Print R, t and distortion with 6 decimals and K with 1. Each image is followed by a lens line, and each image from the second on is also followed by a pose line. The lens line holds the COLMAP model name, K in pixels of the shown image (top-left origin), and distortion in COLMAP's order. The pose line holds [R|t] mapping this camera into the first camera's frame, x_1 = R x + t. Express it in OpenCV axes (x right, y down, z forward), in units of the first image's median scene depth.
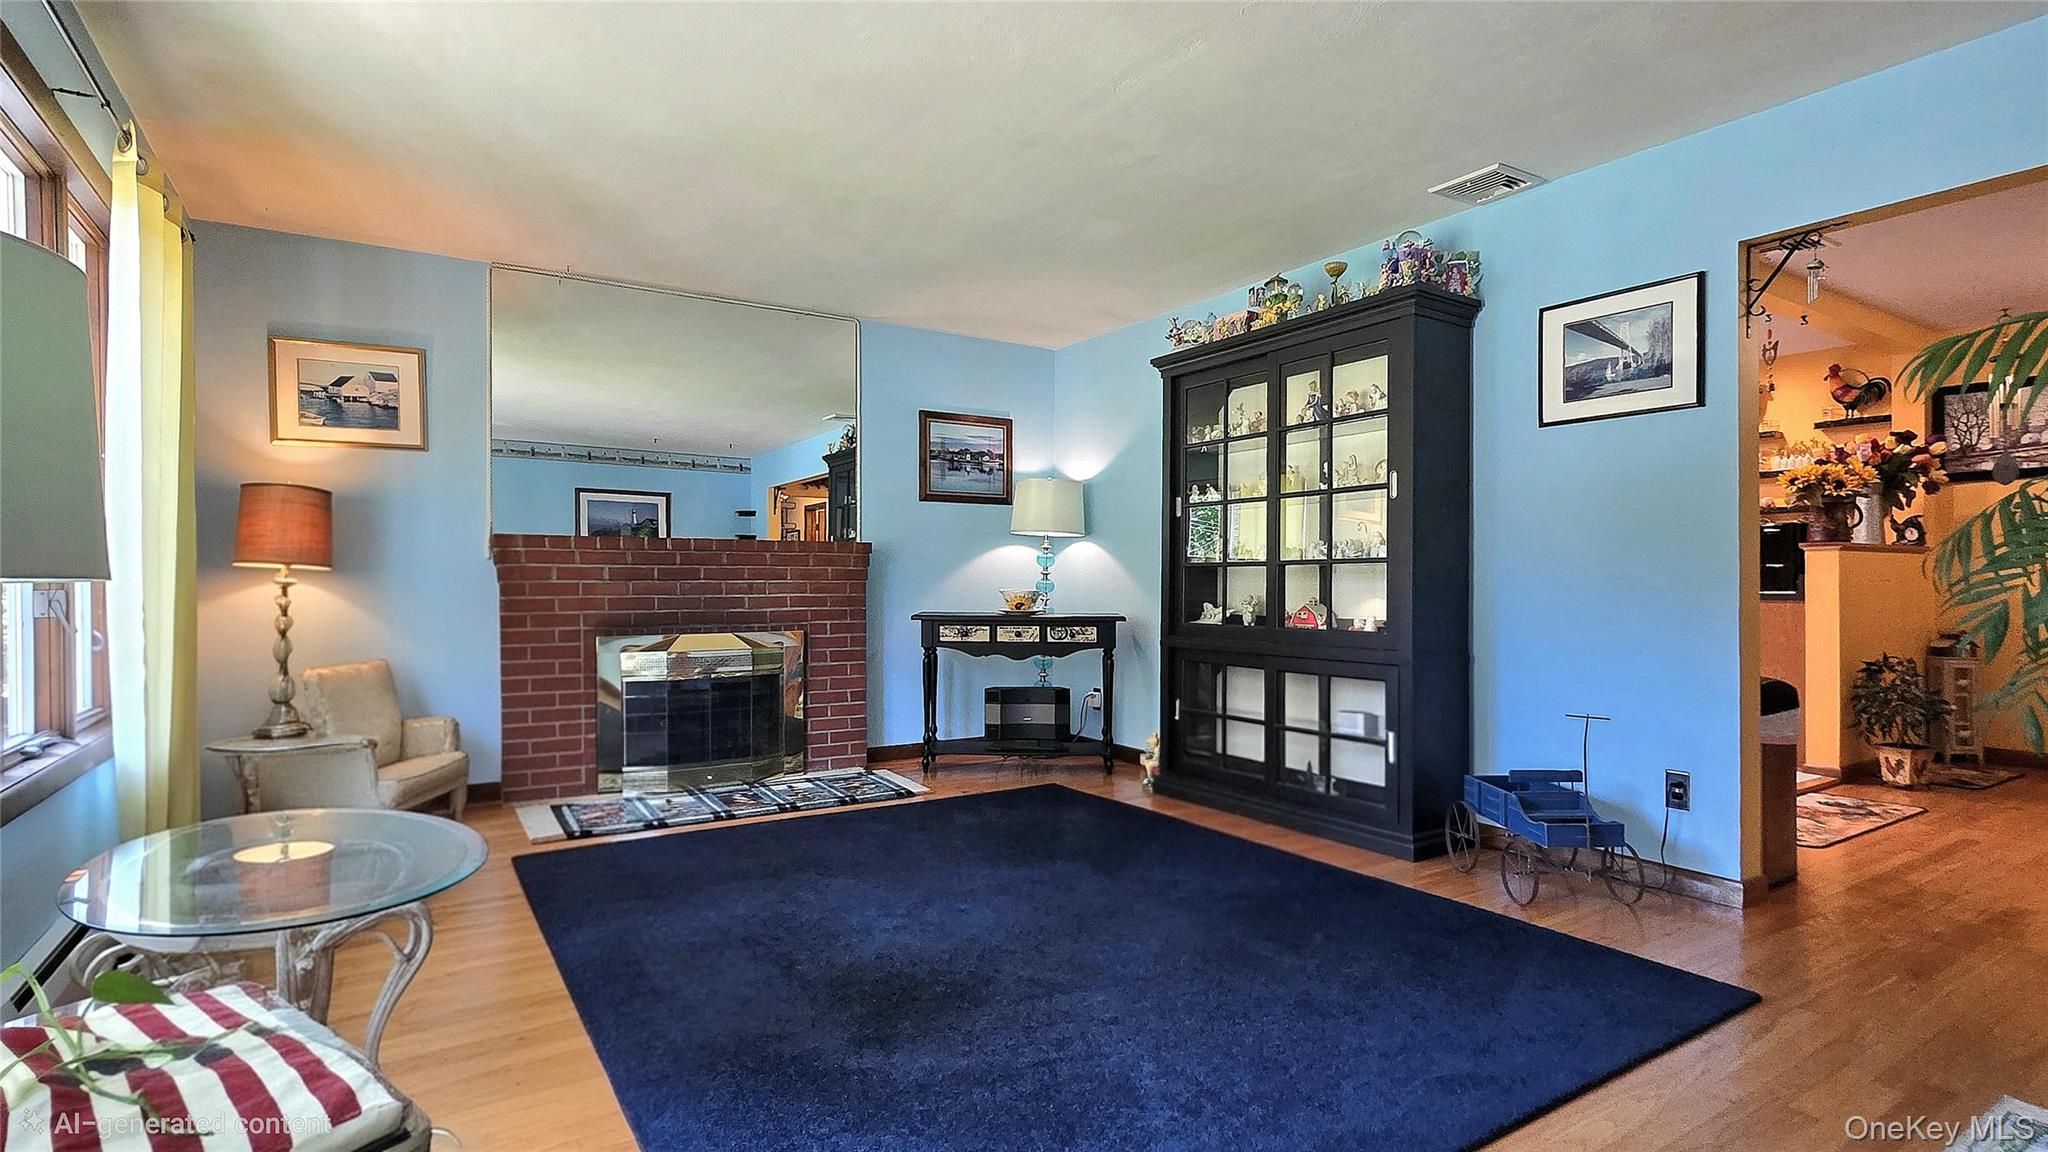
lens RADIAL K [[996.0, 0, 1025.9], [0, 996.0, 596.0], [0, 0, 1]] dist [-0.008026, 0.000987]
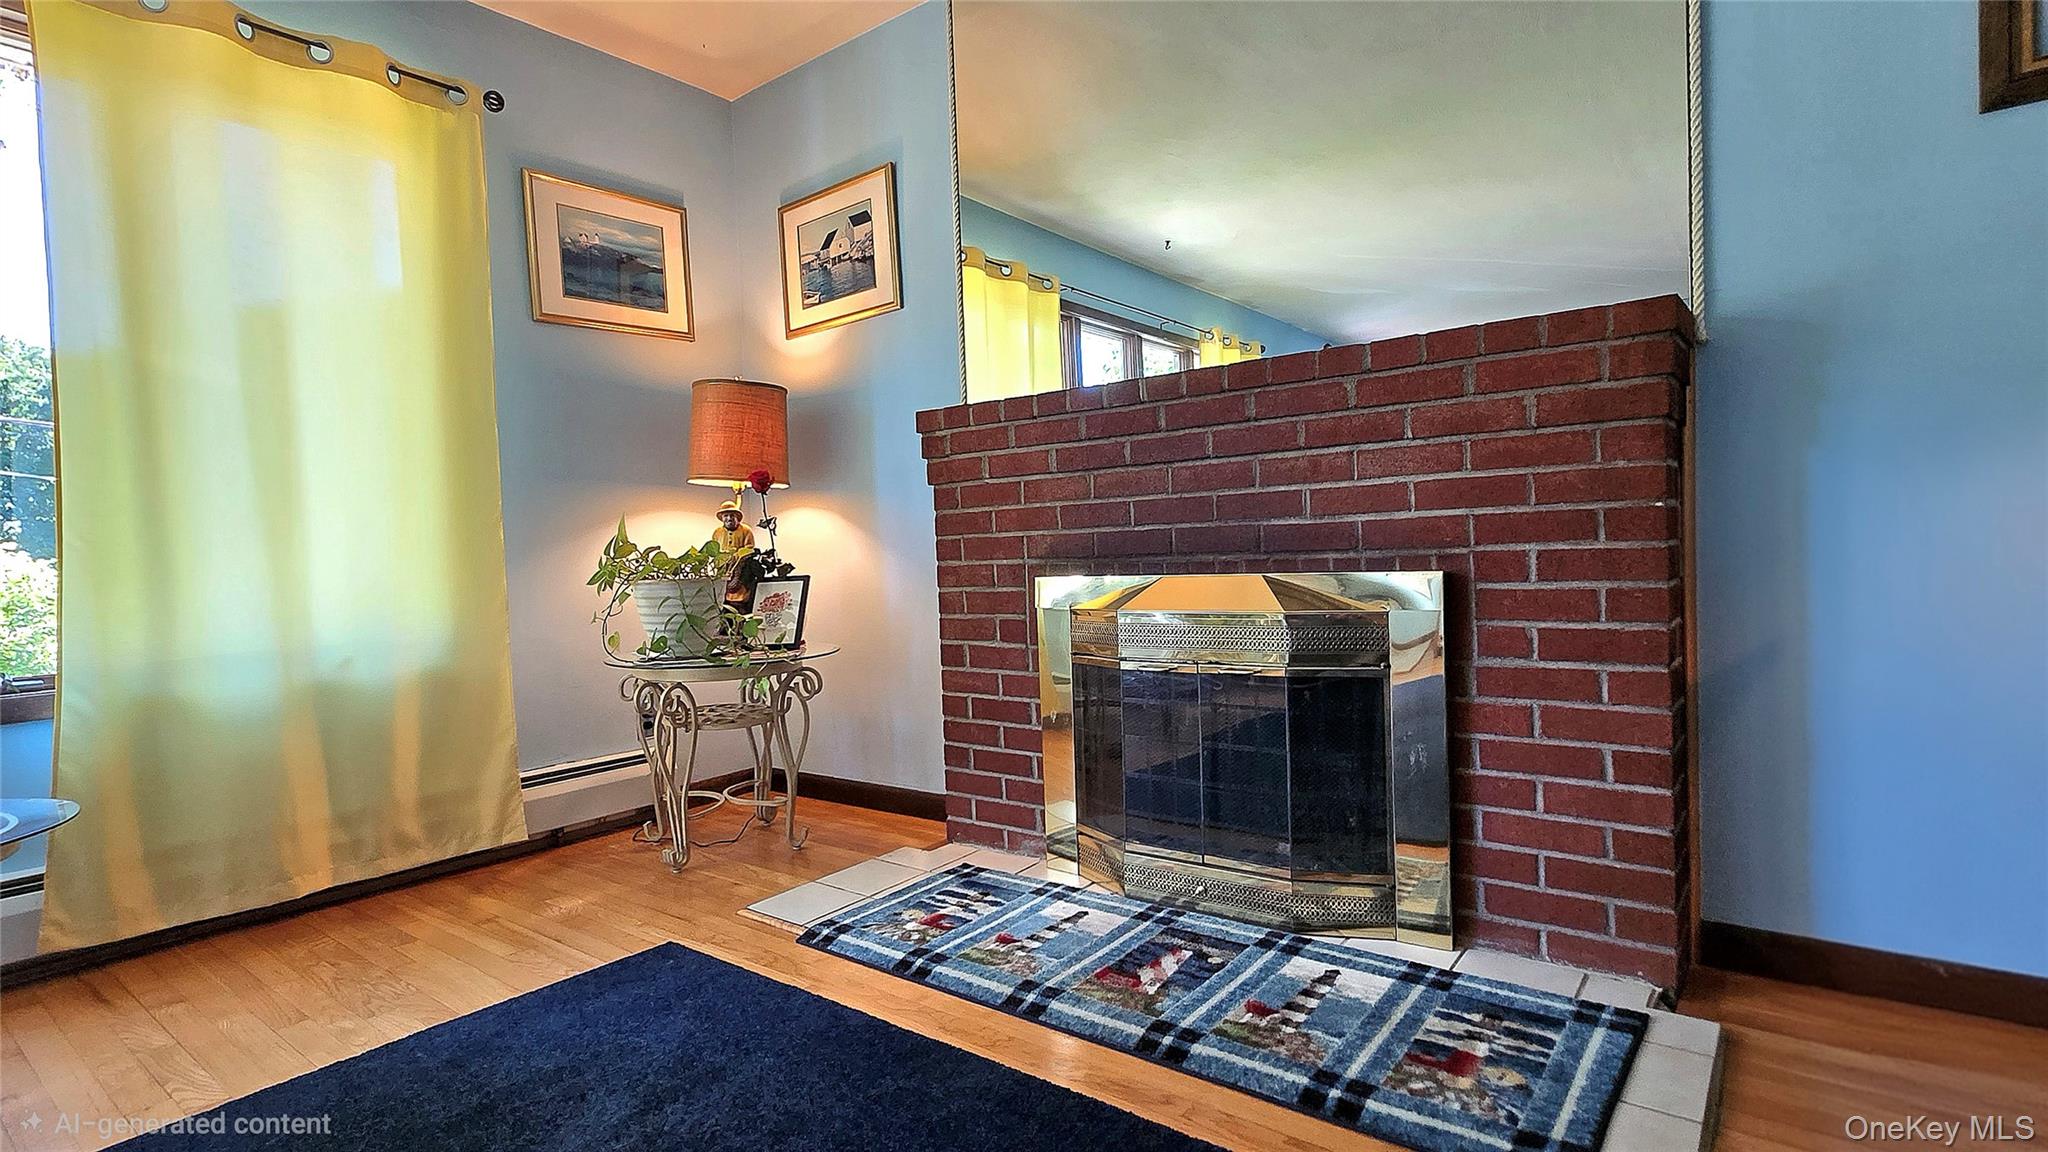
lens RADIAL K [[996.0, 0, 1032.7], [0, 996.0, 578.8], [0, 0, 1]] dist [-0.008026, 0.000987]
pose [[0.324685, 0.017967, -0.945651, 0.079345], [0.021139, 0.999432, 0.026247, 0.024251], [0.945586, -0.028512, 0.324121, 0.712637]]
